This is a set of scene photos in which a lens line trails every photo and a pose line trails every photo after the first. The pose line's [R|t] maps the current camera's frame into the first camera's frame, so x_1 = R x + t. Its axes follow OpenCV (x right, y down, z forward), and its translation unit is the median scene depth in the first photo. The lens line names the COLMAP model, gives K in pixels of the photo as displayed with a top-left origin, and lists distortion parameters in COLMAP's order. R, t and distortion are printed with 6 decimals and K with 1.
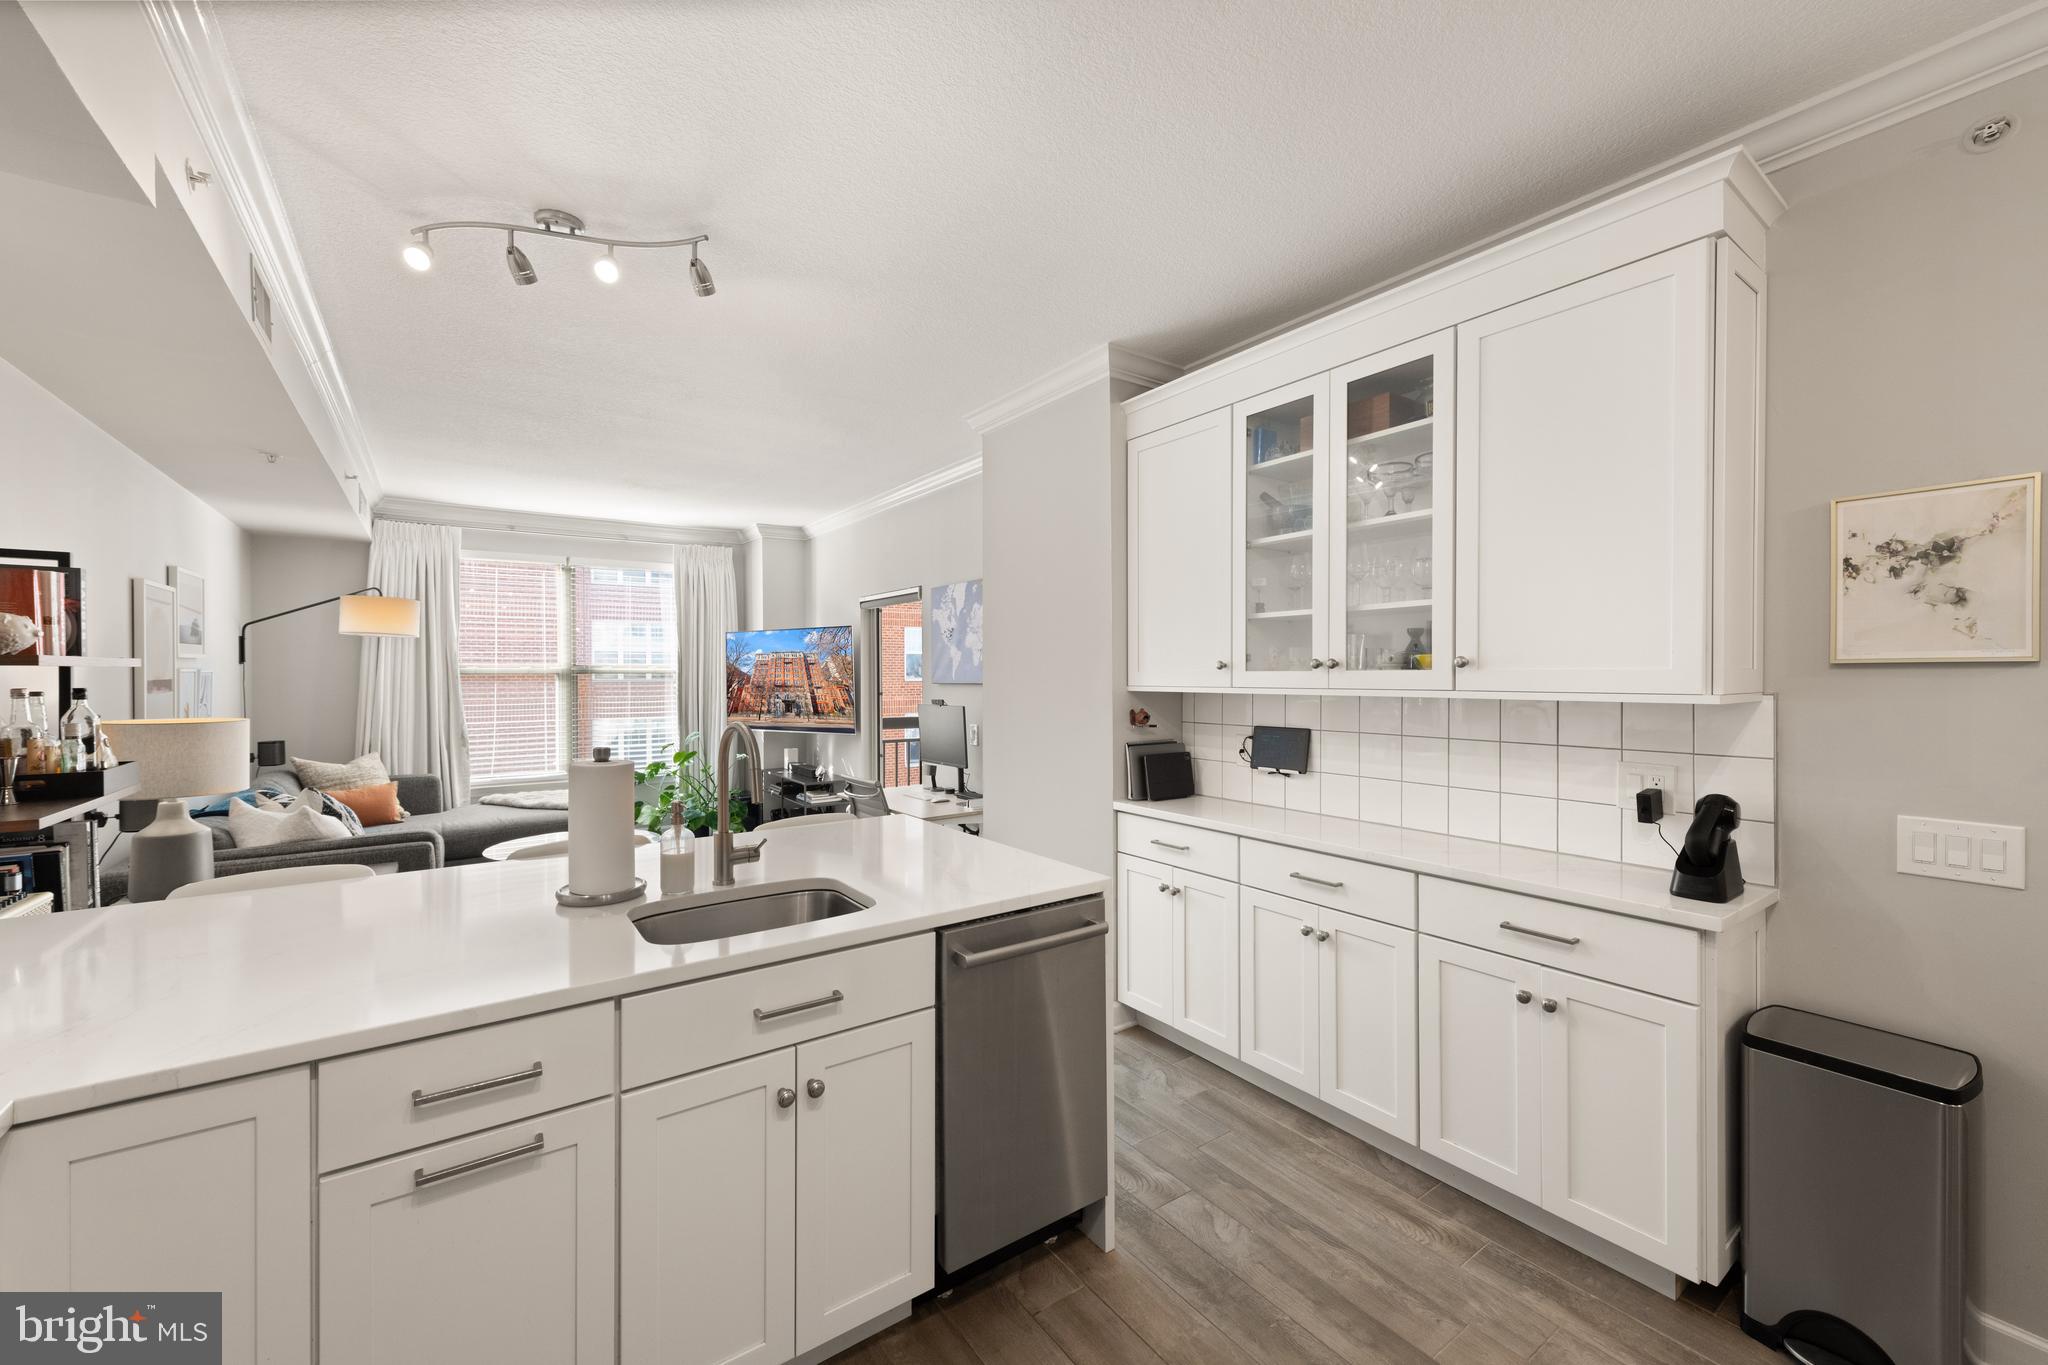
lens RADIAL K [[811.3, 0, 1025.0], [0, 811.3, 681.8], [0, 0, 1]] dist [0.014162, -0.003029]
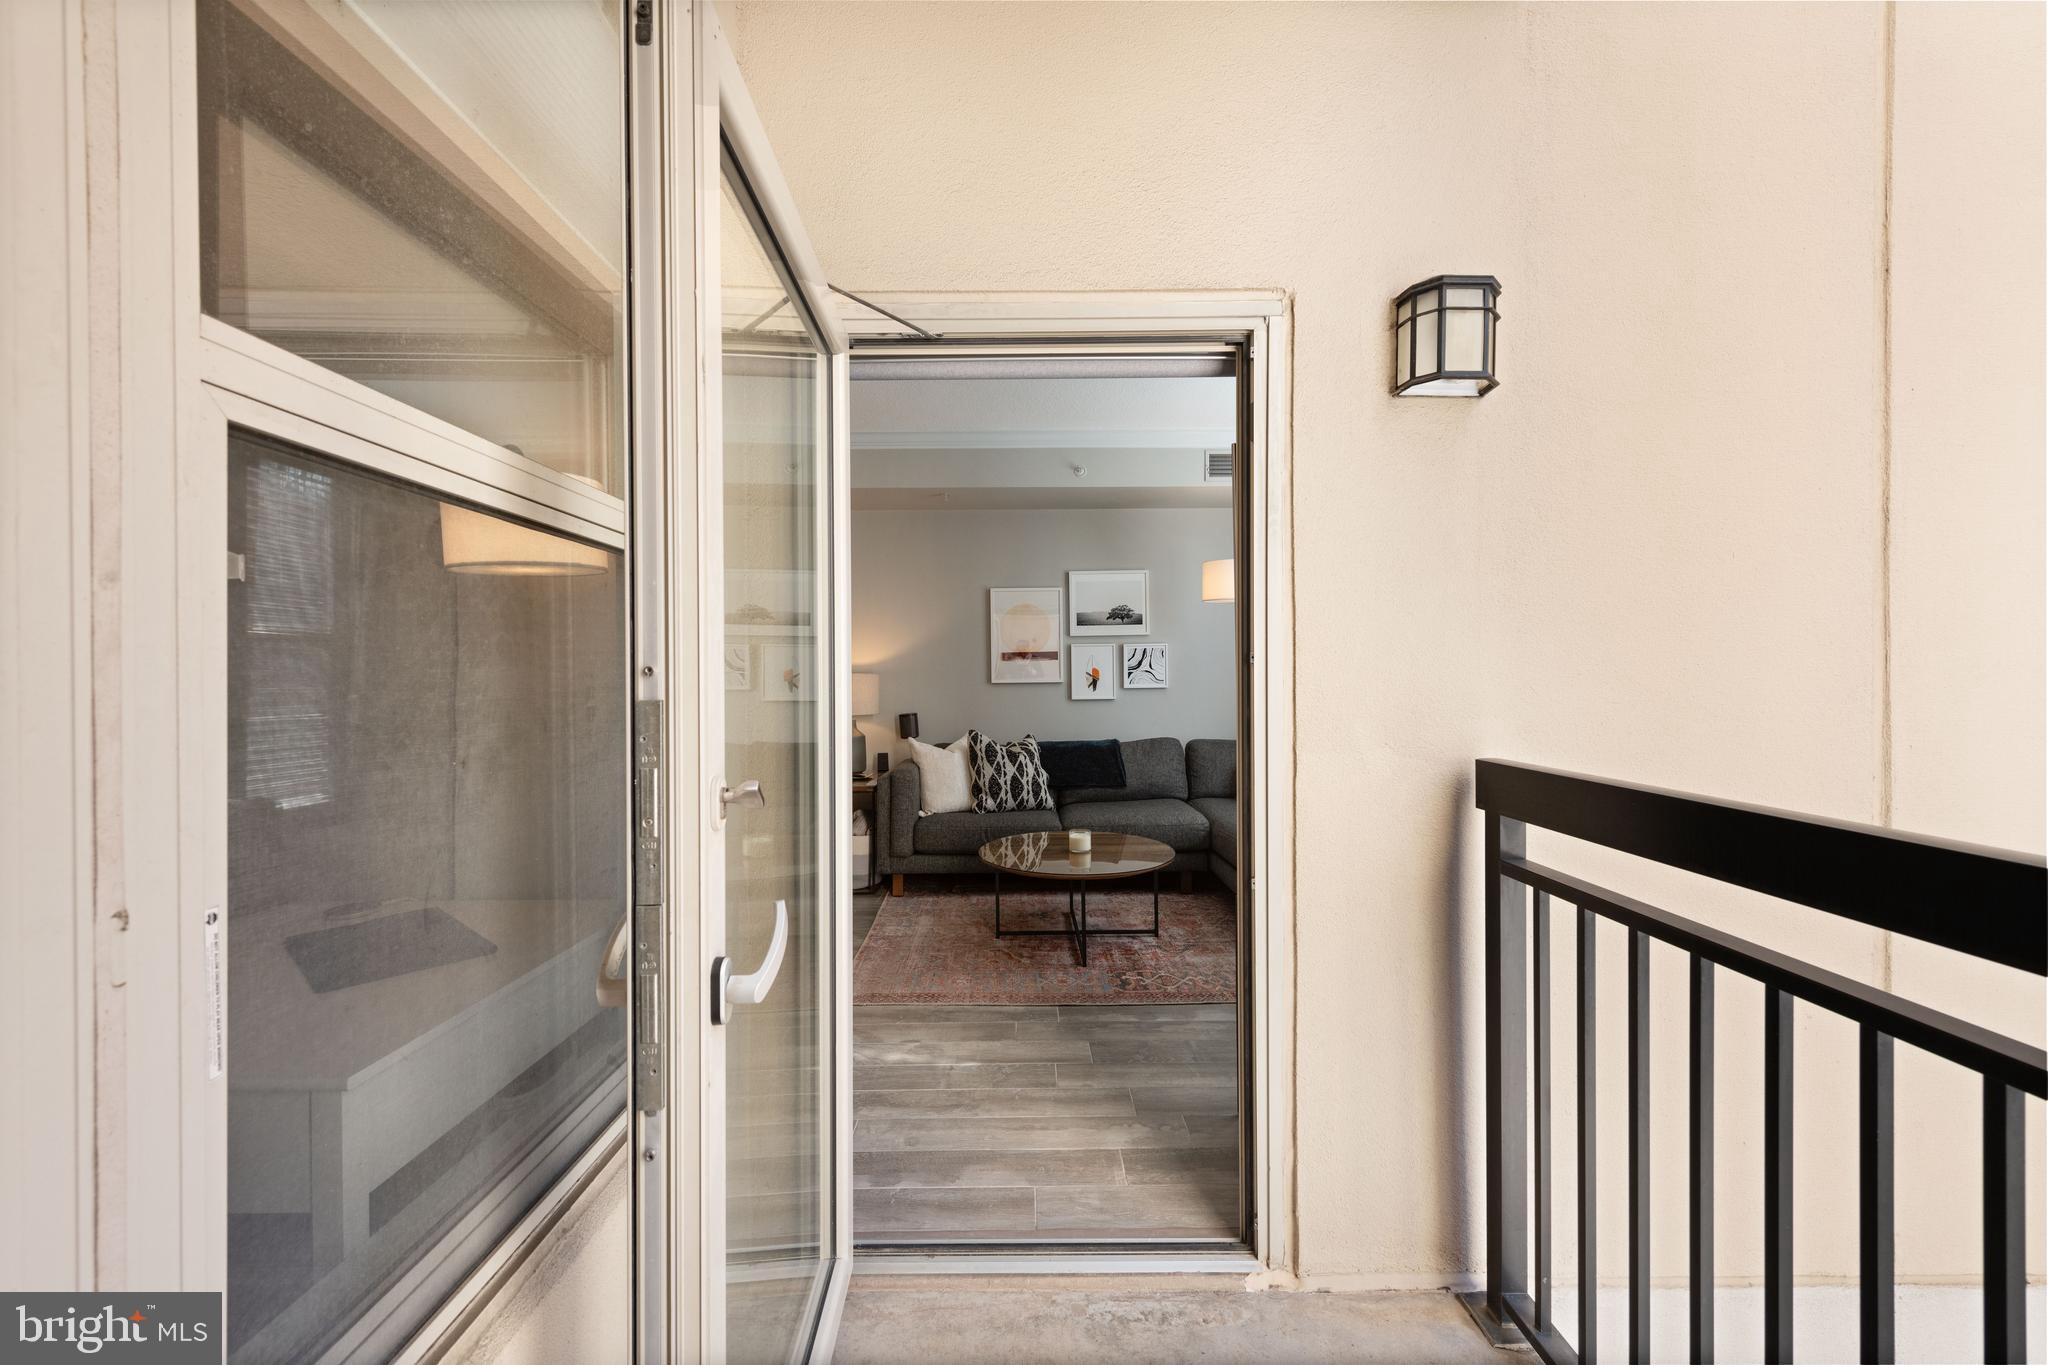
lens RADIAL K [[811.3, 0, 1024.2], [0, 811.3, 674.5], [0, 0, 1]] dist [0.014162, -0.003029]
pose [[-0.573282, 0.004794, -0.819344, 0.101880], [0.000364, 0.999984, 0.005596, 0.018456], [0.819358, 0.002910, -0.573275, 1.112965]]
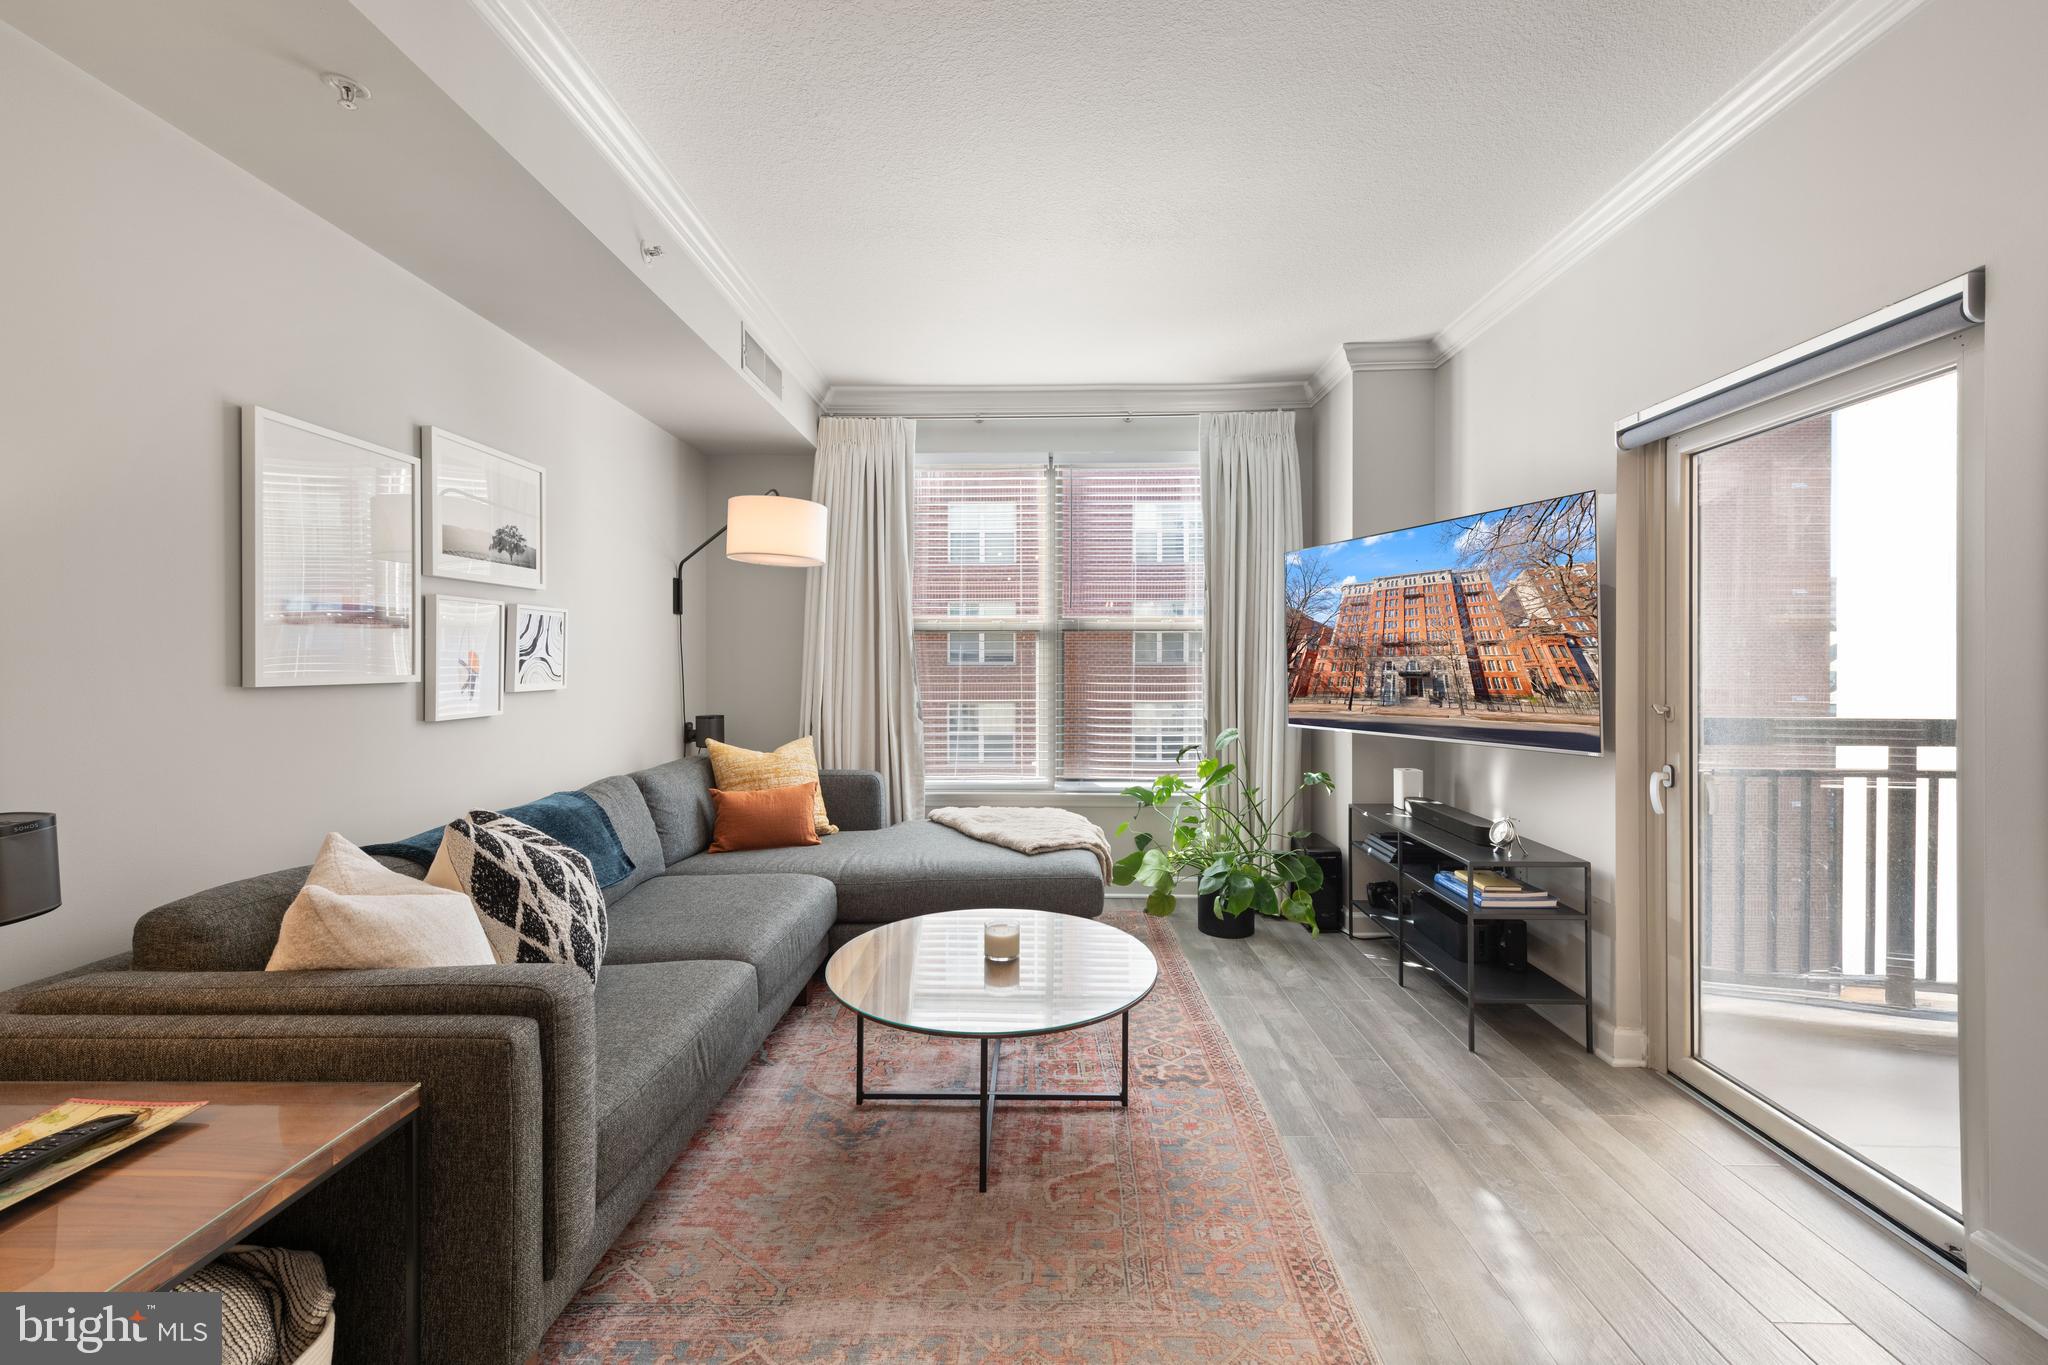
lens RADIAL K [[811.3, 0, 1036.2], [0, 811.3, 665.0], [0, 0, 1]] dist [0.014162, -0.003029]
pose [[0.810481, 0.002570, -0.585759, -0.197801], [-0.007718, 0.999950, -0.006291, 0.024159], [0.585714, 0.009619, 0.810461, 0.493621]]
